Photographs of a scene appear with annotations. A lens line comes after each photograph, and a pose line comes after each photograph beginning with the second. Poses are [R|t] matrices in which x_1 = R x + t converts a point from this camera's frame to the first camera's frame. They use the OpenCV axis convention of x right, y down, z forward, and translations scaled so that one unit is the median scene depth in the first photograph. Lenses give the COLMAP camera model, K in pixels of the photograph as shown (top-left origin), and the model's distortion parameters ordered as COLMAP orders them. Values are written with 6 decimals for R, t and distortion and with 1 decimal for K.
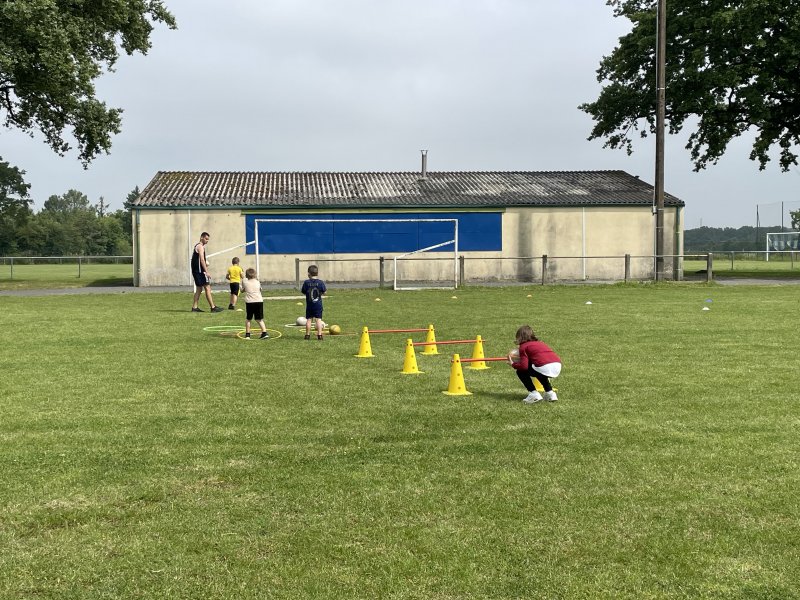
lens RADIAL K [[1056.0, 0, 407.1], [0, 1056.0, 298.8], [0, 0, 1]] dist [0.162862, 0.000000]
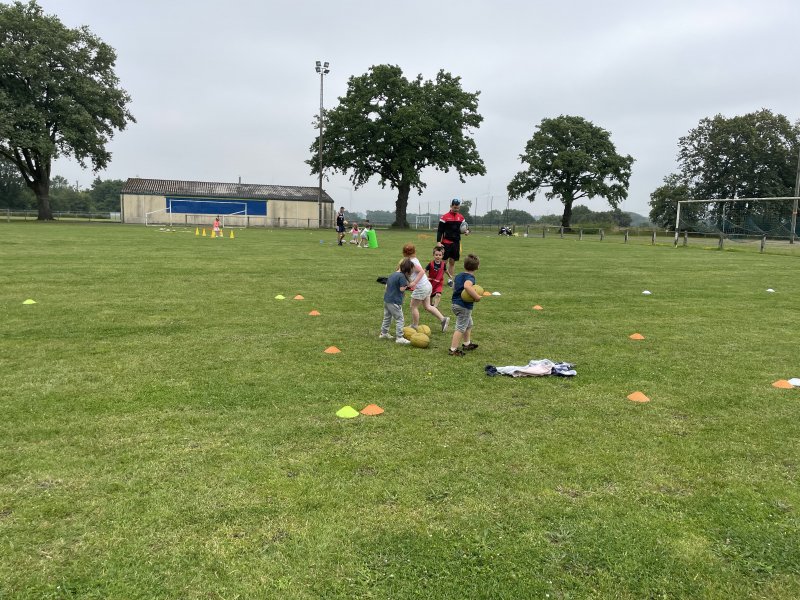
lens RADIAL K [[605.0, 0, 403.9], [0, 605.0, 302.9], [0, 0, 1]] dist [0.049384, -0.015957]
pose [[0.975421, 0.007104, 0.220235, 0.085129], [-0.025911, 0.996244, 0.082623, 0.037590], [-0.218821, -0.086299, 0.971941, -0.574479]]
